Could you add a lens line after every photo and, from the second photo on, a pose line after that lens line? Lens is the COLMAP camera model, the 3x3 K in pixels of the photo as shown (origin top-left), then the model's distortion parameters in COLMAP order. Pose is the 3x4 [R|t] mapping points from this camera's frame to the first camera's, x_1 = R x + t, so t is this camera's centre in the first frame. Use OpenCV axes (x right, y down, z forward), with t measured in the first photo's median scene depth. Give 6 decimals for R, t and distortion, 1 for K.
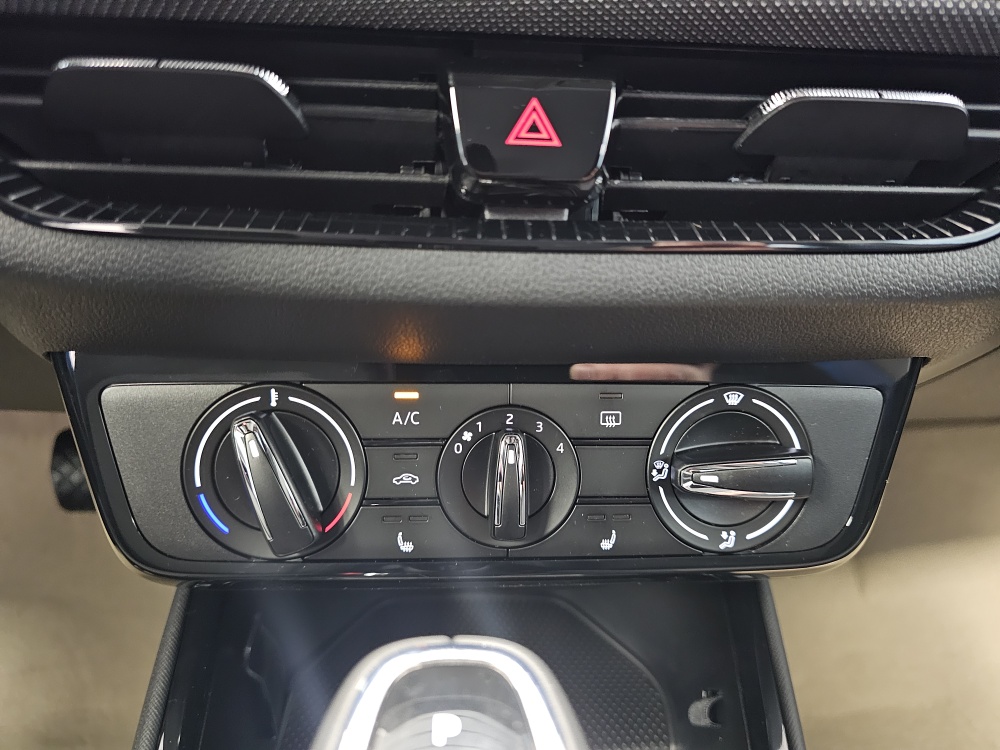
lens RADIAL K [[688.9, 0, 509.8], [0, 688.9, 368.2], [0, 0, 1]] dist [0.040574, -0.048426]
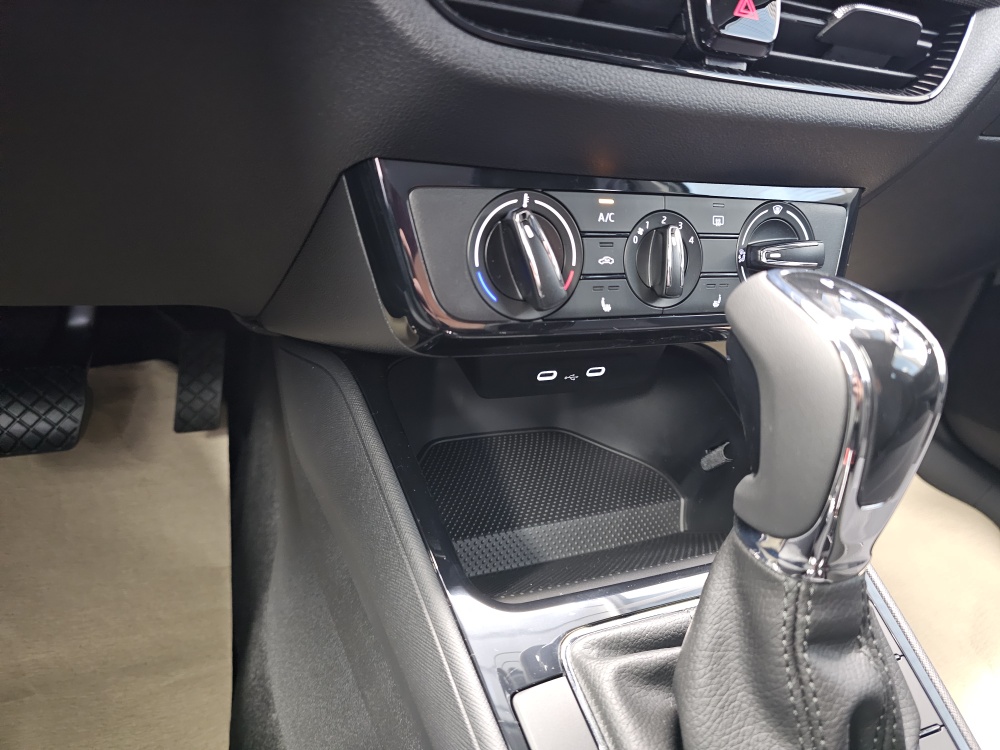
lens RADIAL K [[688.9, 0, 521.2], [0, 688.9, 392.9], [0, 0, 1]] dist [0.040574, -0.048426]
pose [[0.931971, -0.082741, 0.352966, -0.868193], [0.060856, 0.995497, 0.072676, 0.325791], [-0.357390, -0.046252, 0.932809, -0.322342]]
